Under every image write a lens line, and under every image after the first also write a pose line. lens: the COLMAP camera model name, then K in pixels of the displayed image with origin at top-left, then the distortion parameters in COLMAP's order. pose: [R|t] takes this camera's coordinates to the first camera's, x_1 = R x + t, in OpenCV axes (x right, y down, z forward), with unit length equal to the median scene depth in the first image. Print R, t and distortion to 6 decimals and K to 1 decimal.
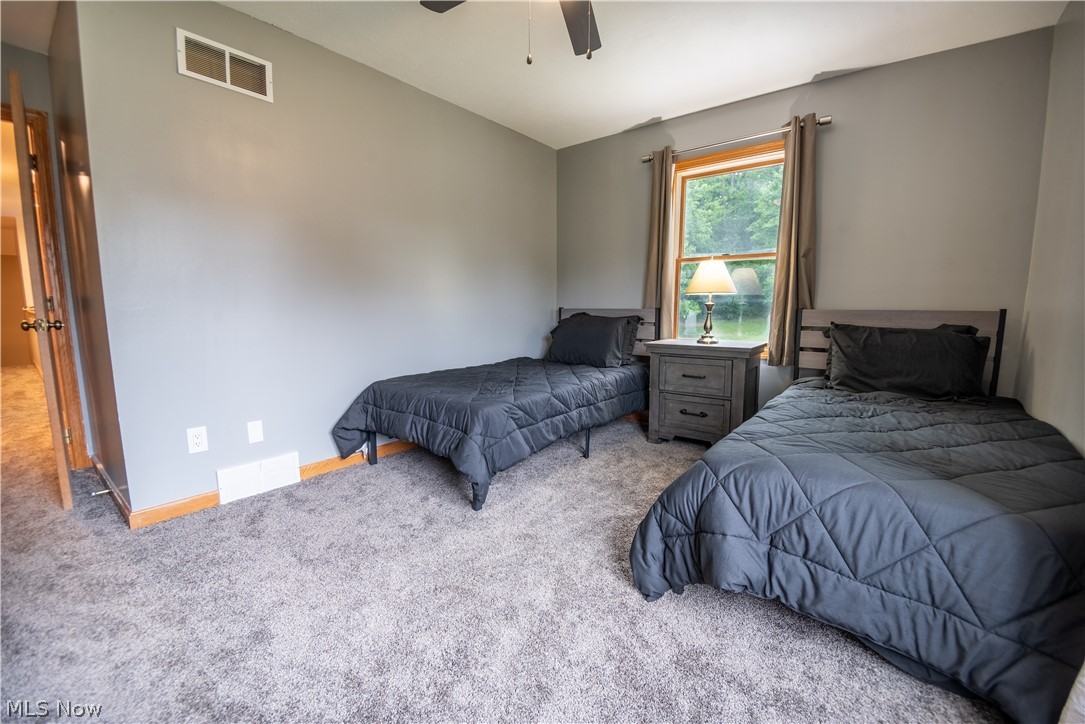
lens RADIAL K [[443.0, 0, 550.2], [0, 443.0, 362.6], [0, 0, 1]] dist [-0.000611, -0.012316]
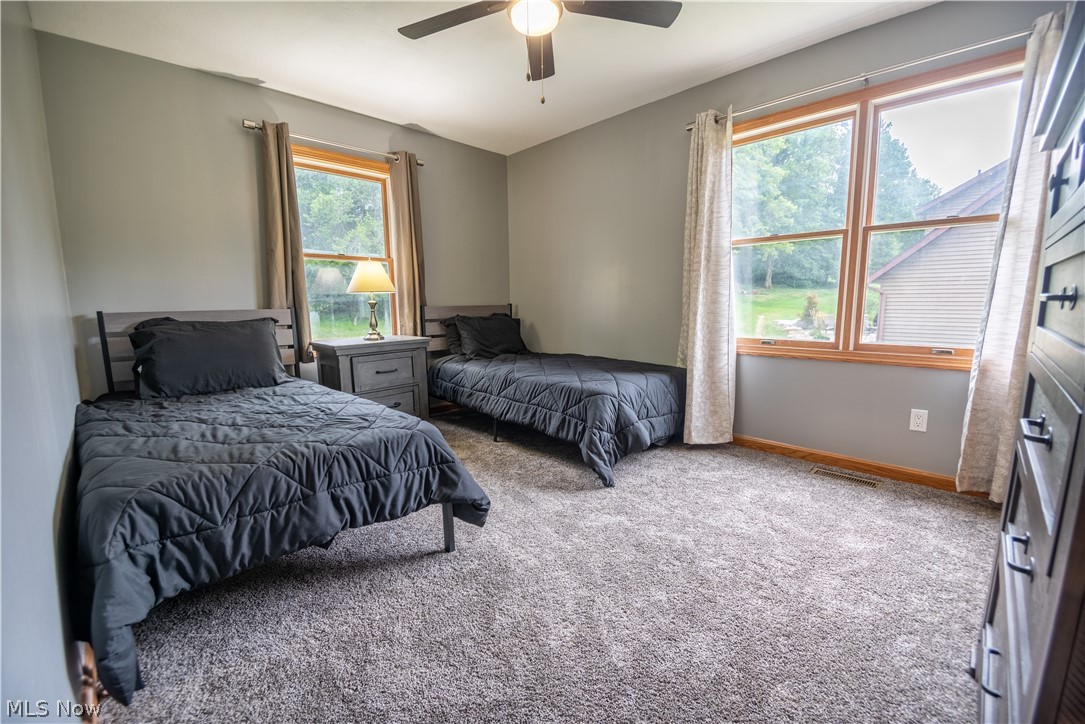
lens RADIAL K [[435.4, 0, 542.5], [0, 435.4, 362.0], [0, 0, 1]] dist [-0.000812, -0.011874]
pose [[0.136645, -0.136797, 0.981129, -0.638634], [0.140318, 0.983106, 0.117530, -0.059548], [-0.980632, 0.121610, 0.153532, 0.477310]]
